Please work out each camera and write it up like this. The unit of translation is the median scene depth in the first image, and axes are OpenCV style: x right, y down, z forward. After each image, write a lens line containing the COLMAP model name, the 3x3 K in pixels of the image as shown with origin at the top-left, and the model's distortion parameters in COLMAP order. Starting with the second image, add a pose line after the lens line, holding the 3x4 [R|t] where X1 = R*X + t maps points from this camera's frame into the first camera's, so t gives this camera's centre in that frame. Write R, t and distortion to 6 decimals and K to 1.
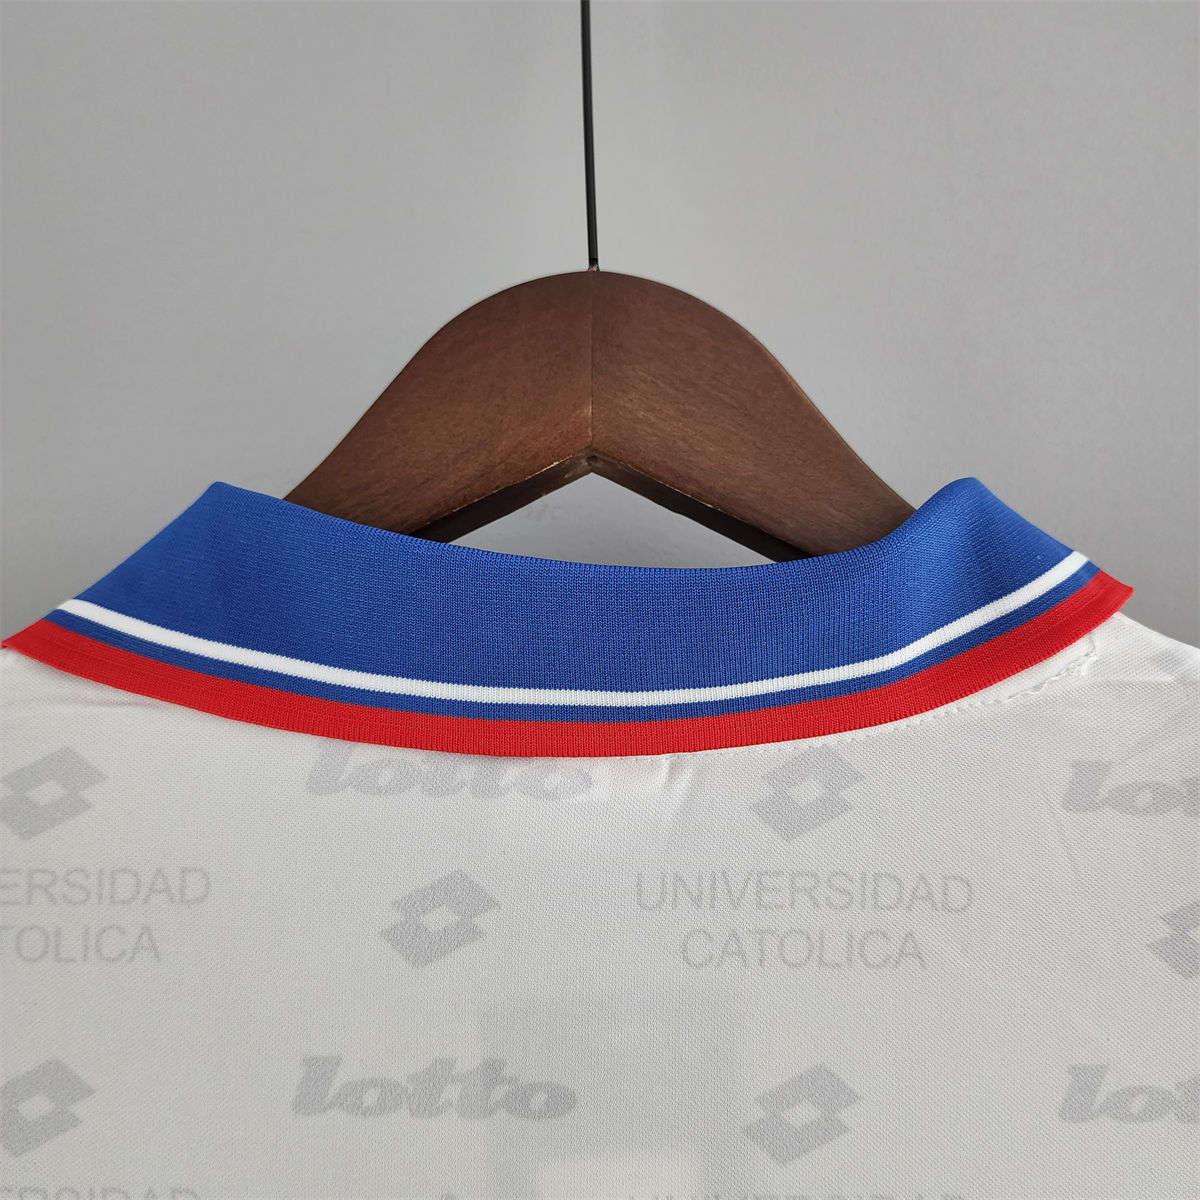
lens RADIAL K [[1109.9, 0, 605.2], [0, 1109.9, 598.6], [0, 0, 1]] dist [0.003489, 0.000000]
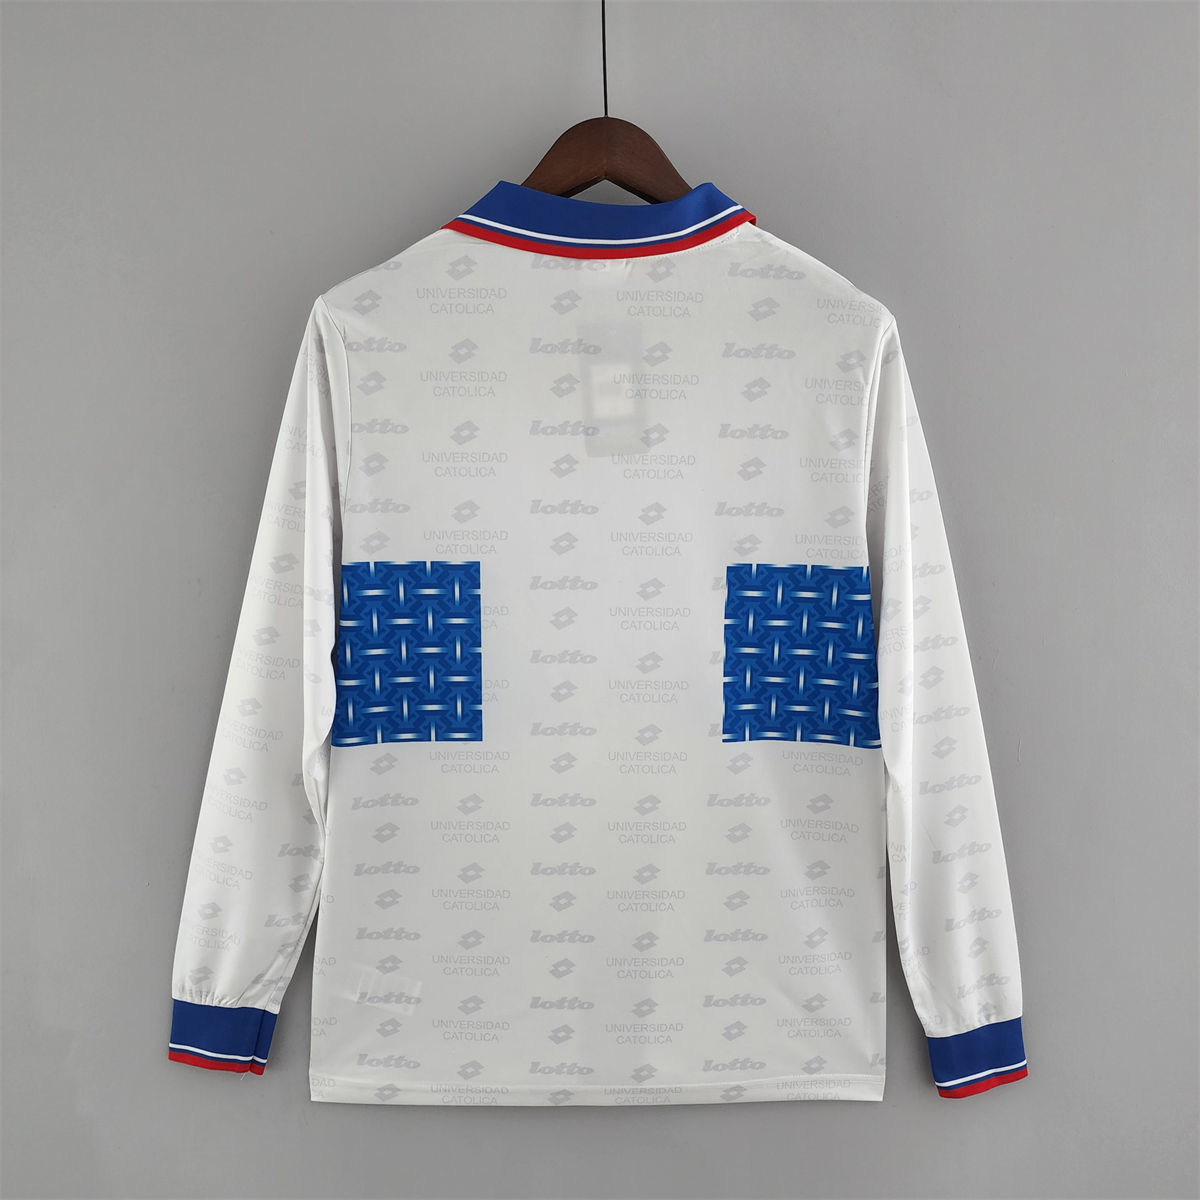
lens RADIAL K [[1109.9, 0, 602.8], [0, 1109.9, 596.3], [0, 0, 1]] dist [0.003489, 0.000000]
pose [[0.995775, -0.017740, 0.090095, -0.386649], [-0.011545, 0.949187, 0.314502, 0.042331], [-0.091096, -0.314213, 0.944972, -2.974618]]
